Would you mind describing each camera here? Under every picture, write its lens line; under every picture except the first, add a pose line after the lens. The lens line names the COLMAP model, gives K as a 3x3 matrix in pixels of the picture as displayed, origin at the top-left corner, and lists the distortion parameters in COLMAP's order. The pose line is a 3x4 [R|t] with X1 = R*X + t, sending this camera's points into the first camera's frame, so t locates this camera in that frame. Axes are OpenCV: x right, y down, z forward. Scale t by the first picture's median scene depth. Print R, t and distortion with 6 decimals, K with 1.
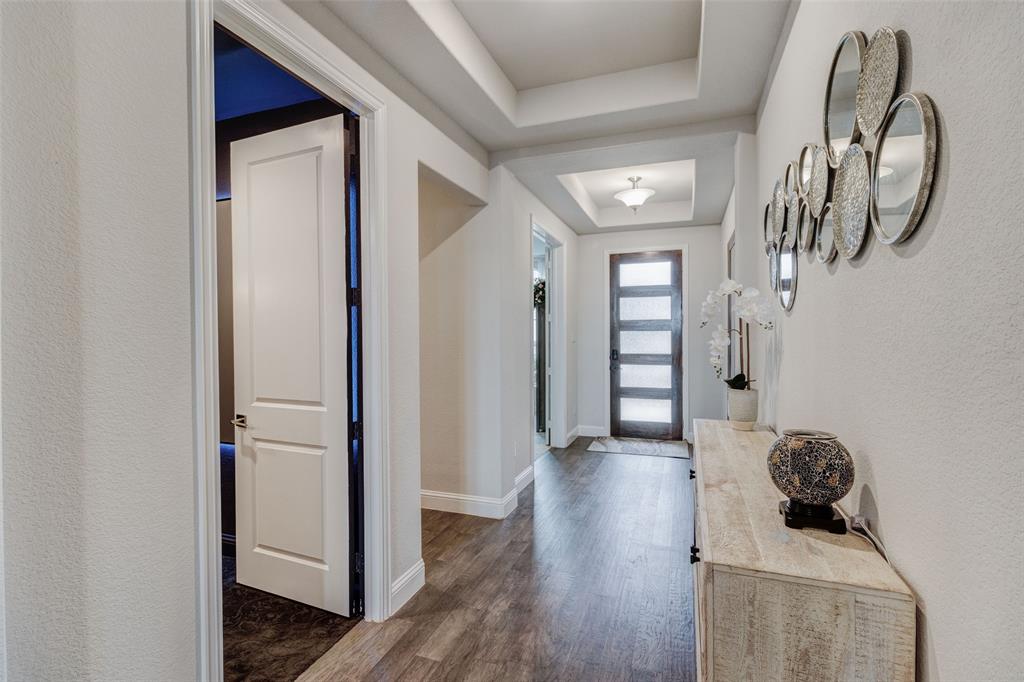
lens RADIAL K [[470.5, 0, 515.0], [0, 470.5, 337.2], [0, 0, 1]] dist [0.000802, 0.000729]
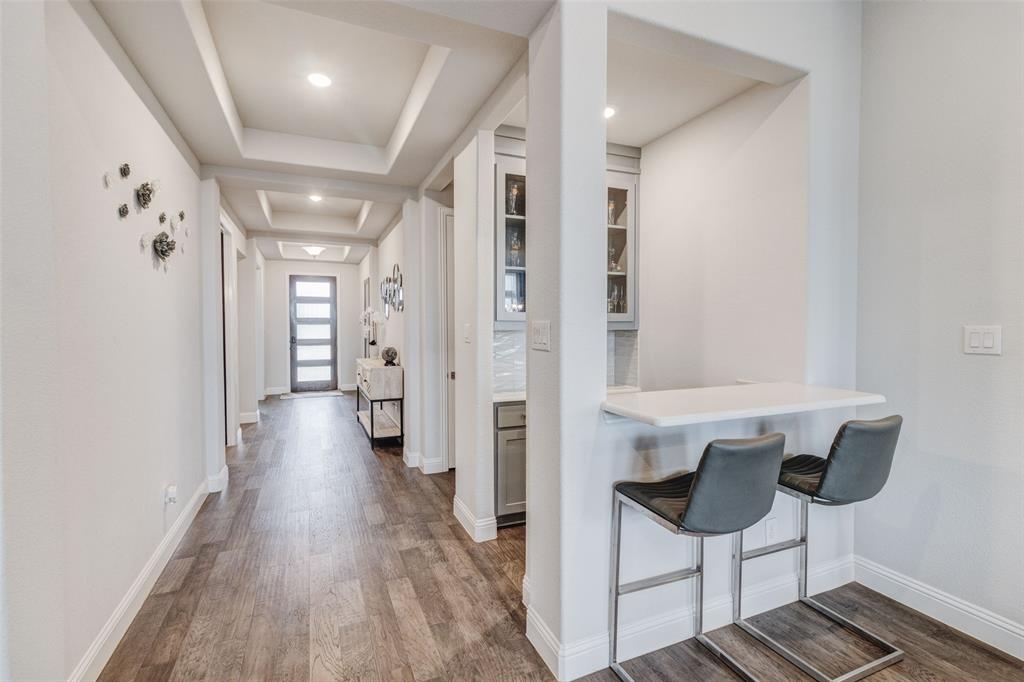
lens RADIAL K [[470.5, 0, 515.0], [0, 470.5, 337.2], [0, 0, 1]] dist [0.000802, 0.000729]
pose [[0.724723, -0.010456, 0.688961, -0.343560], [0.001078, 0.999901, 0.014041, 0.007750], [-0.689039, -0.009434, 0.724663, -0.660496]]
